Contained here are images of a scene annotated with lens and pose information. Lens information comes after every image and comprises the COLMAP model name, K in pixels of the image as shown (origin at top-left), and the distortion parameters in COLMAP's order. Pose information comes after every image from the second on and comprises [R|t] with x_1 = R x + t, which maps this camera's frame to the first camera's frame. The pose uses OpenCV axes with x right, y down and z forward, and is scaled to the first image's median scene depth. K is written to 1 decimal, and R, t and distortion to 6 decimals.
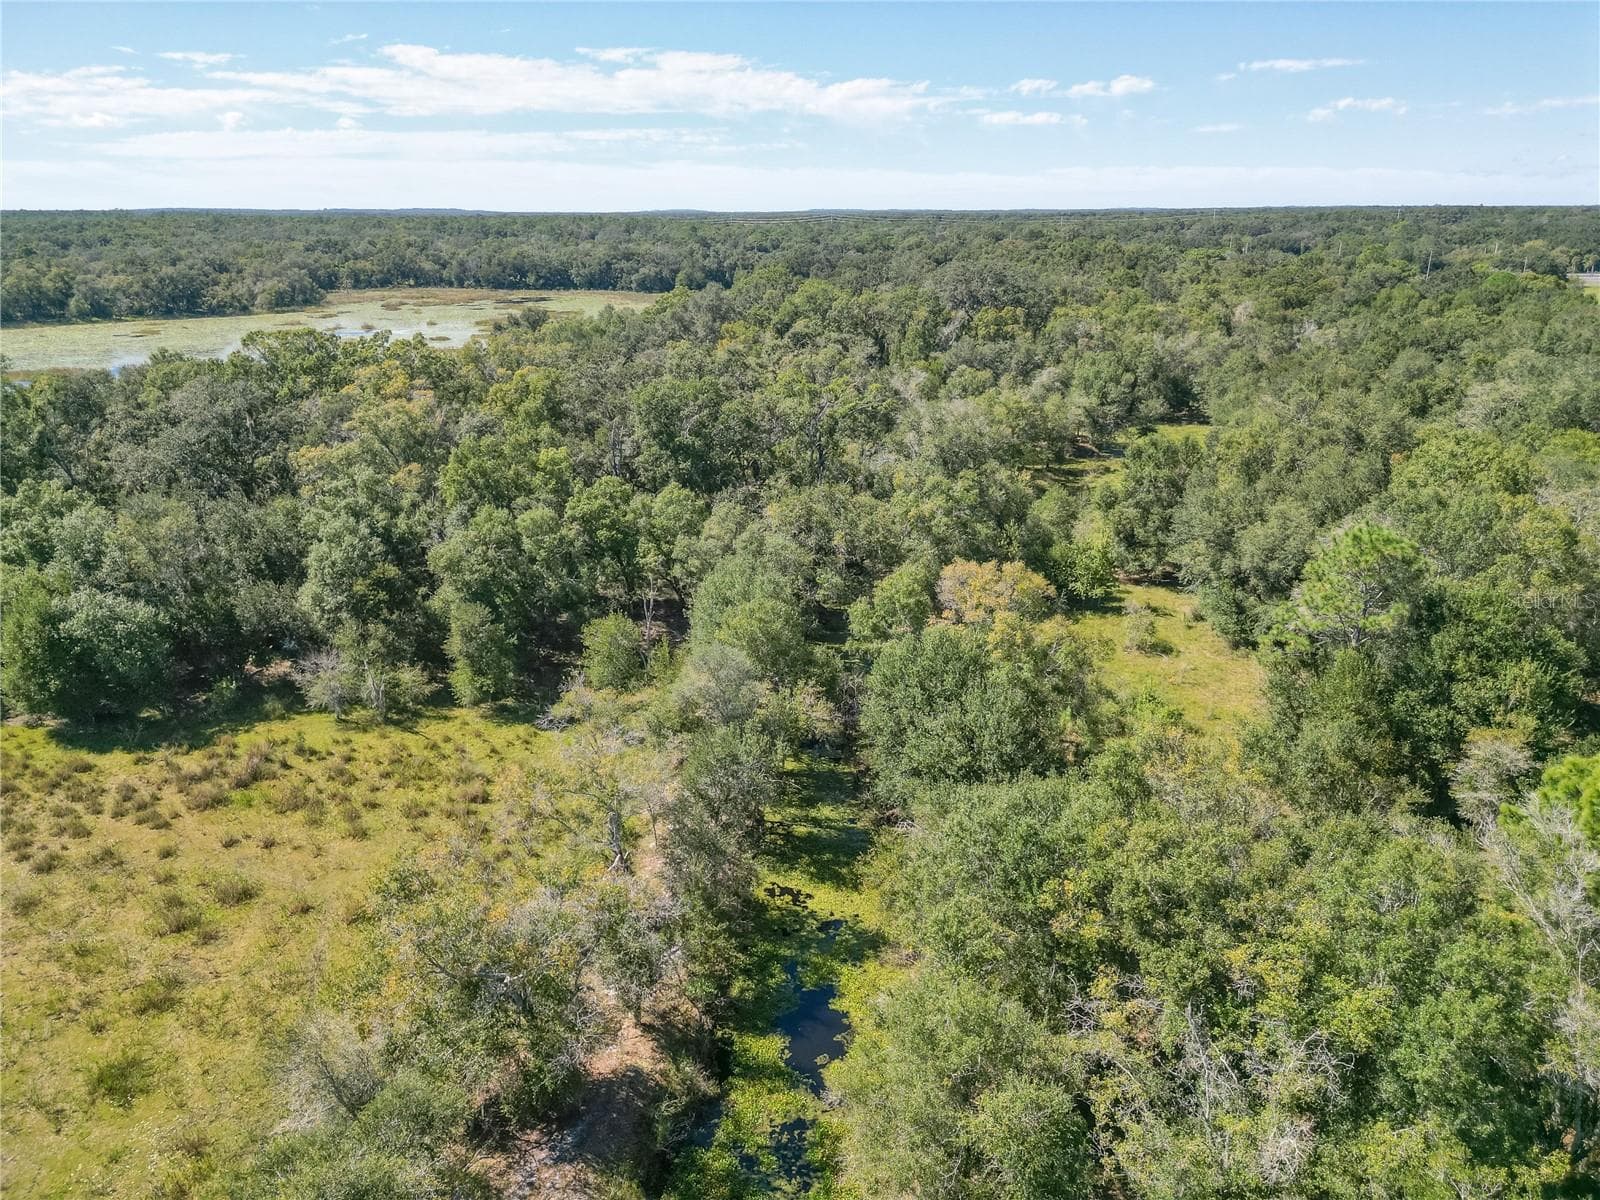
lens RADIAL K [[1116.7, 0, 802.8], [0, 1116.7, 599.3], [0, 0, 1]] dist [0.063730, -0.052999]
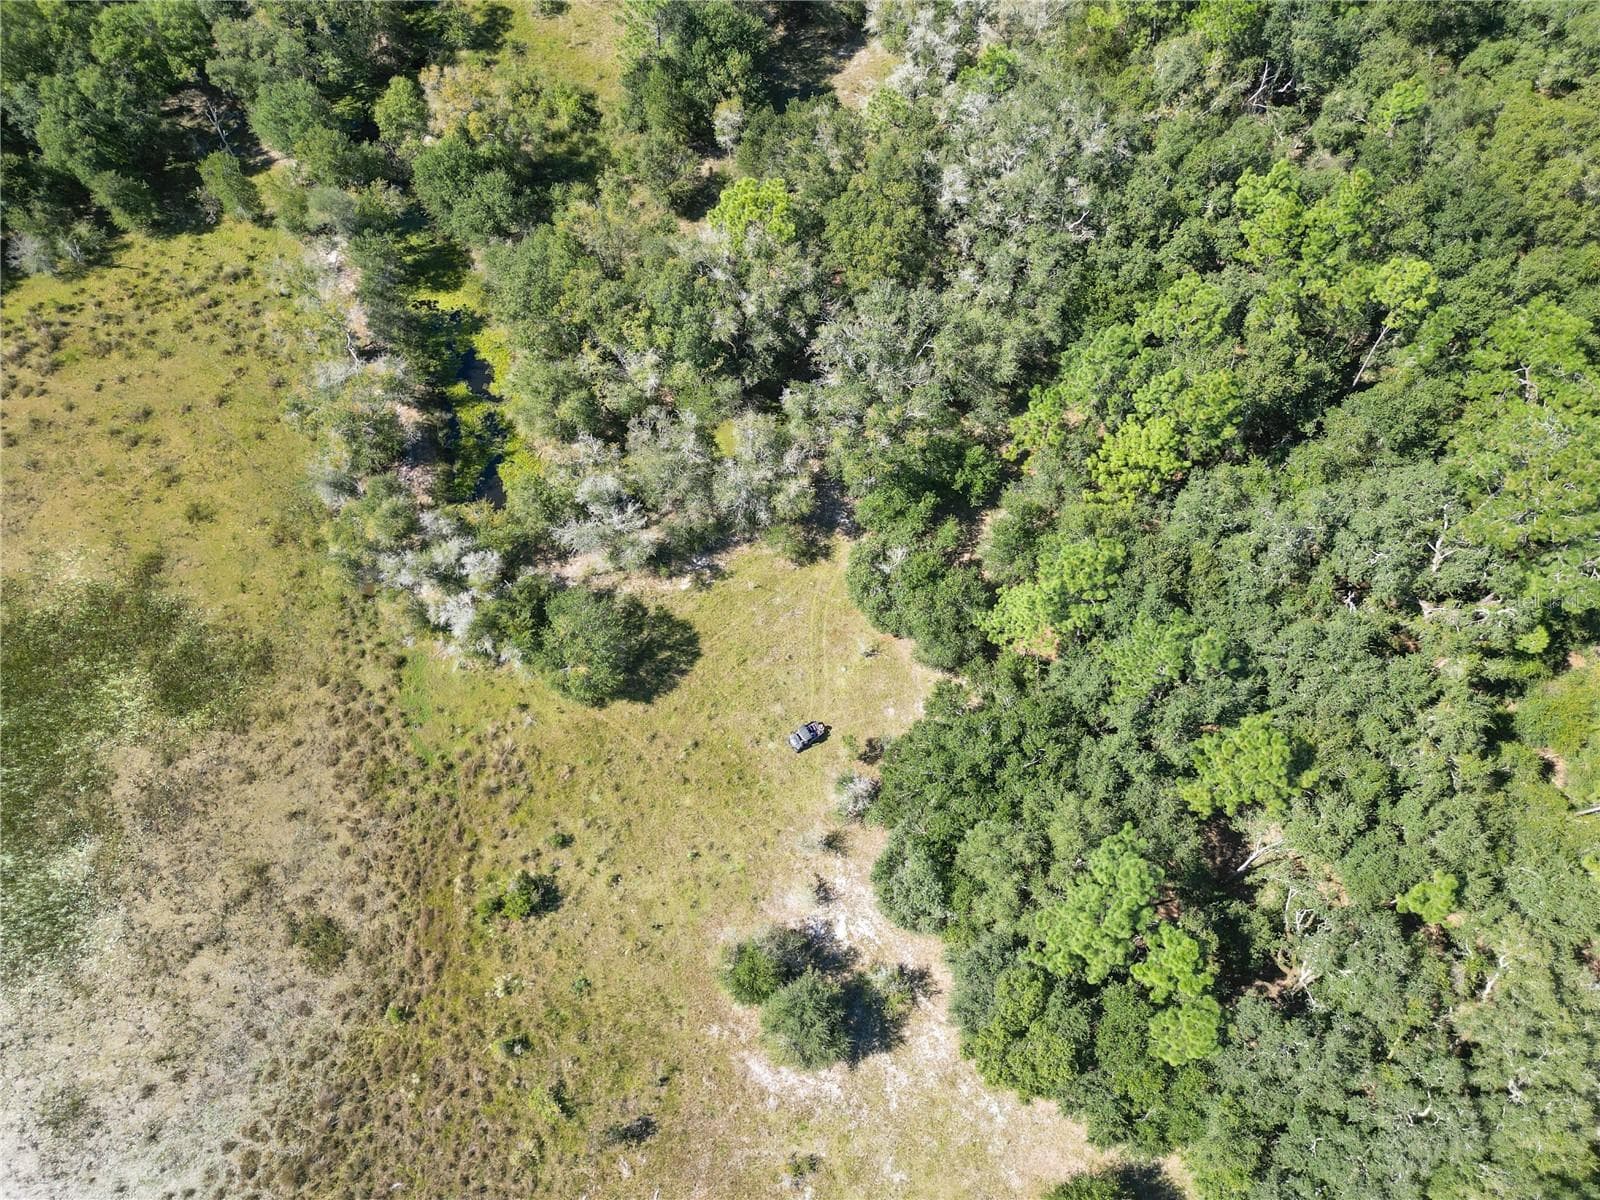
lens RADIAL K [[1114.4, 0, 802.9], [0, 1114.4, 597.5], [0, 0, 1]] dist [0.074392, -0.069385]
pose [[0.874286, -0.435191, 0.215018, -0.066774], [0.142034, 0.652928, 0.743984, -0.629900], [-0.464166, -0.619915, 0.632658, -0.704136]]
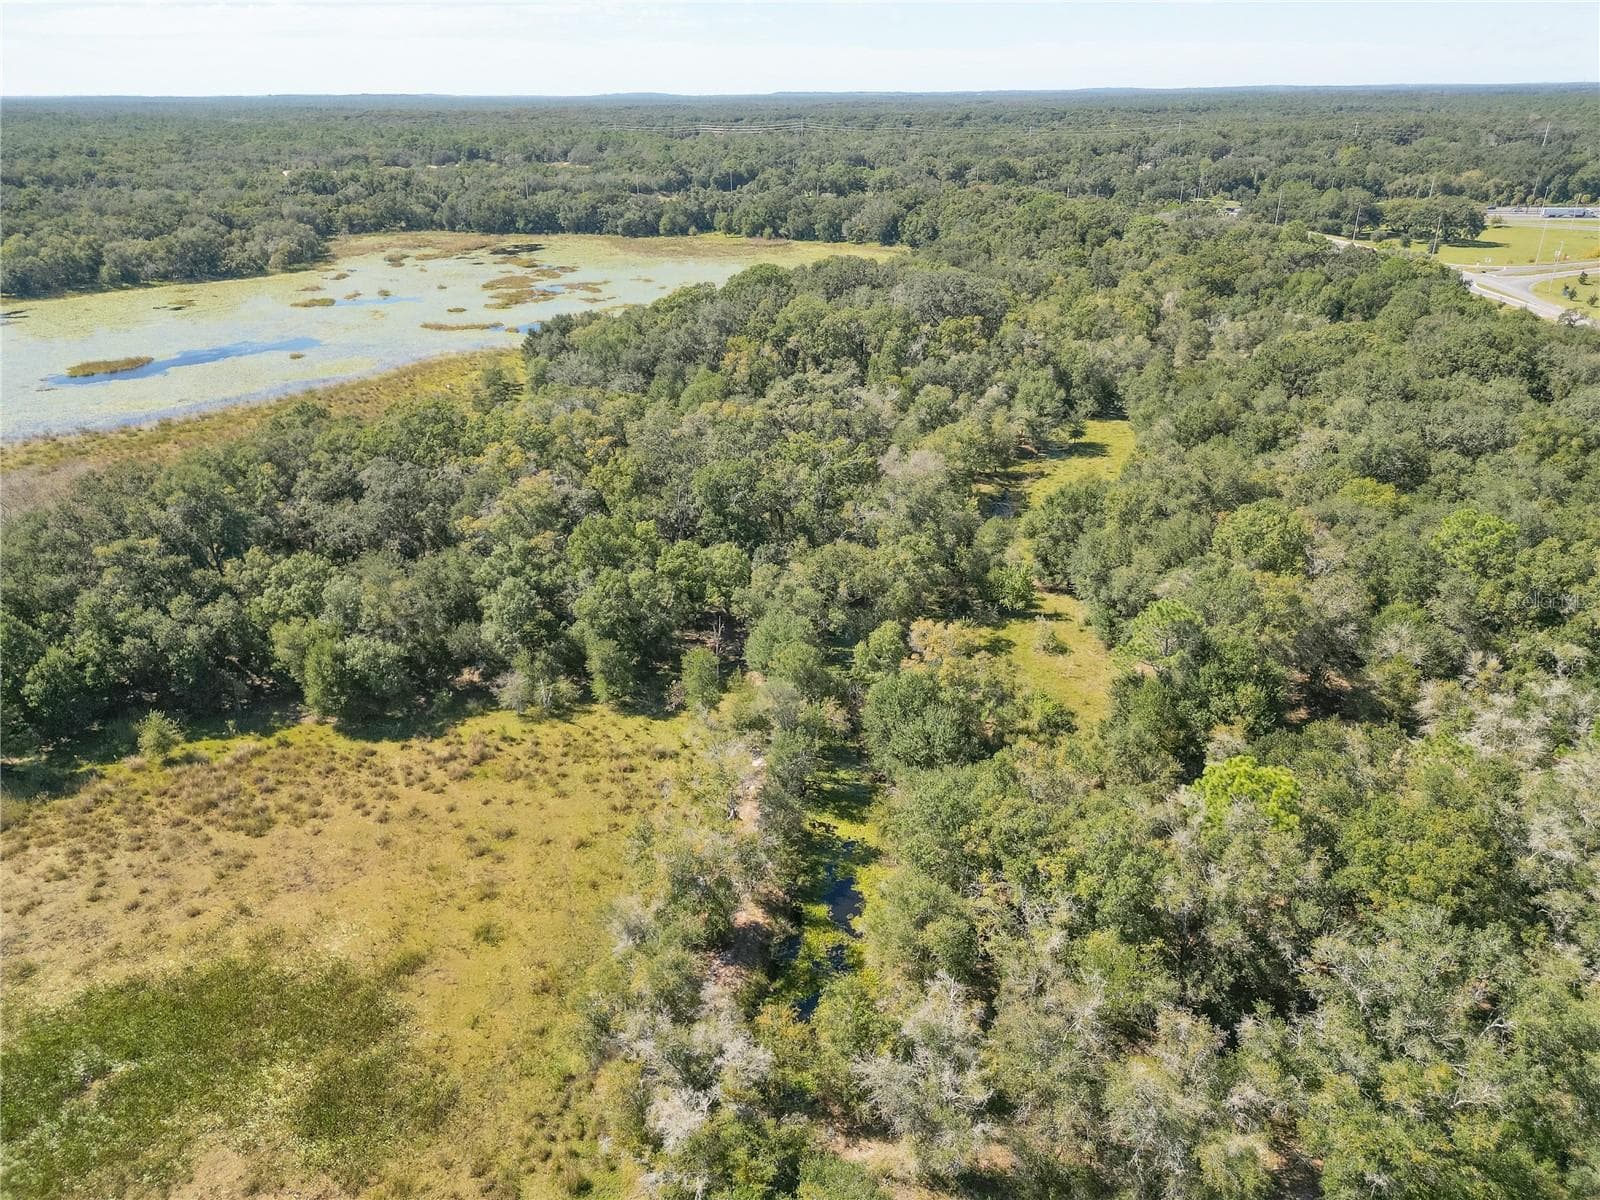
lens RADIAL K [[1121.1, 0, 802.3], [0, 1121.1, 593.1], [0, 0, 1]] dist [0.104201, -0.124462]
pose [[0.999583, -0.016658, 0.023603, -0.065858], [0.014516, 0.995998, 0.088188, -0.204411], [-0.024977, -0.087809, 0.995824, -0.570749]]
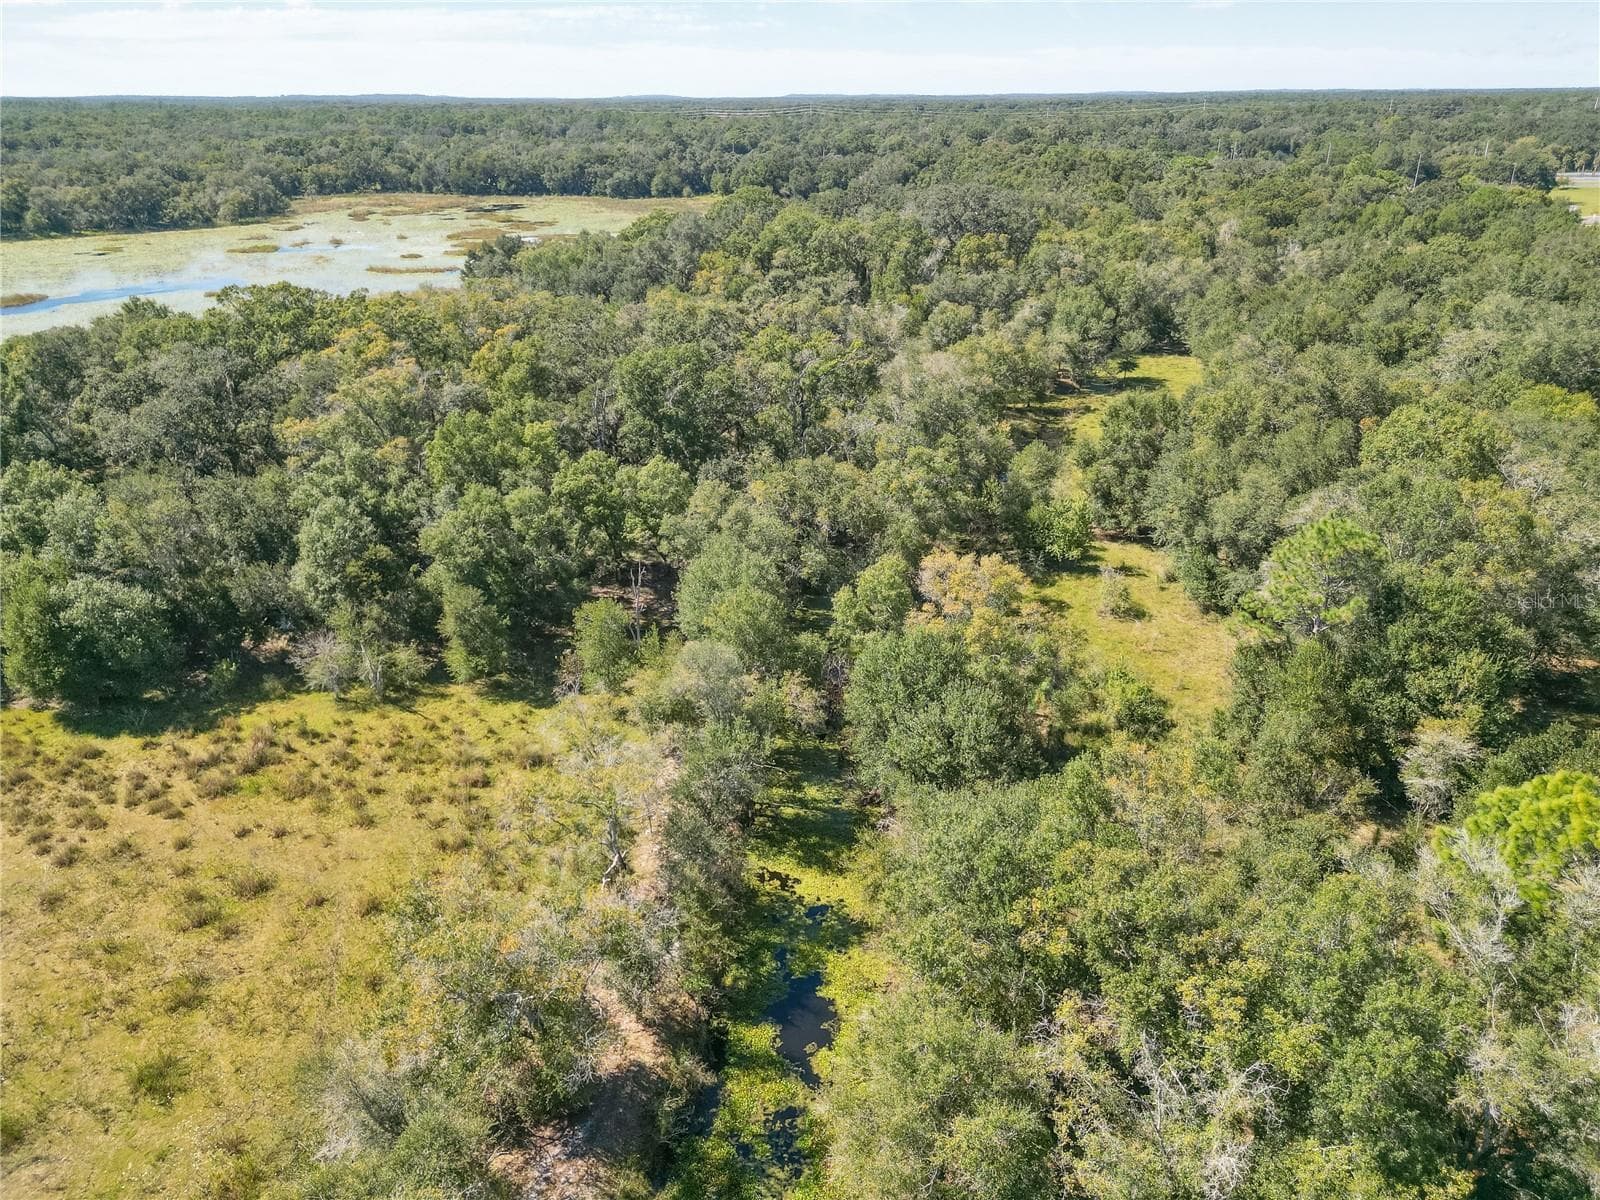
lens RADIAL K [[1114.4, 0, 802.9], [0, 1114.4, 597.5], [0, 0, 1]] dist [0.074392, -0.069385]
pose [[0.999835, -0.010132, 0.015068, -0.001527], [0.008776, 0.996126, 0.087501, -0.077936], [-0.015896, -0.087354, 0.996050, -0.026487]]
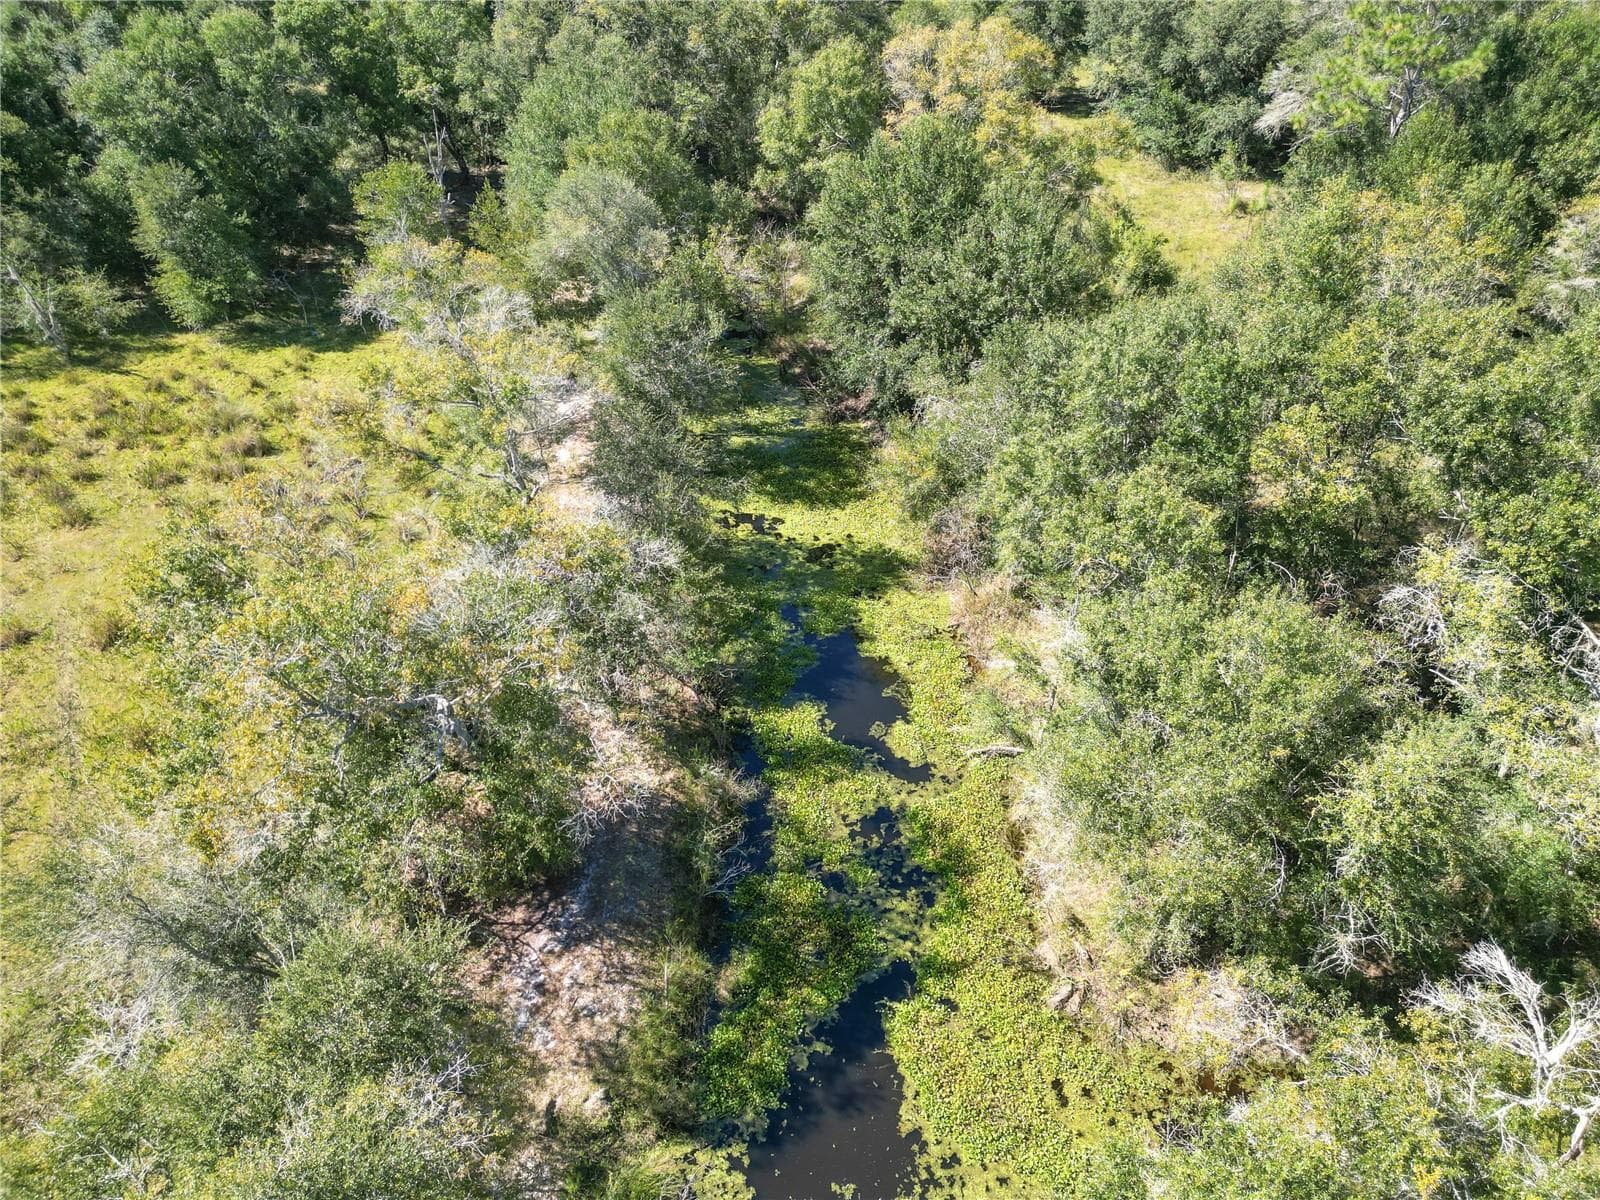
lens RADIAL K [[1099.6, 0, 794.3], [0, 1099.6, 605.1], [0, 0, 1]] dist [0.072552, -0.062265]
pose [[0.971304, -0.147520, 0.186563, -0.103920], [0.080518, 0.942040, 0.325696, 0.067233], [-0.223796, -0.301328, 0.926885, 0.252945]]
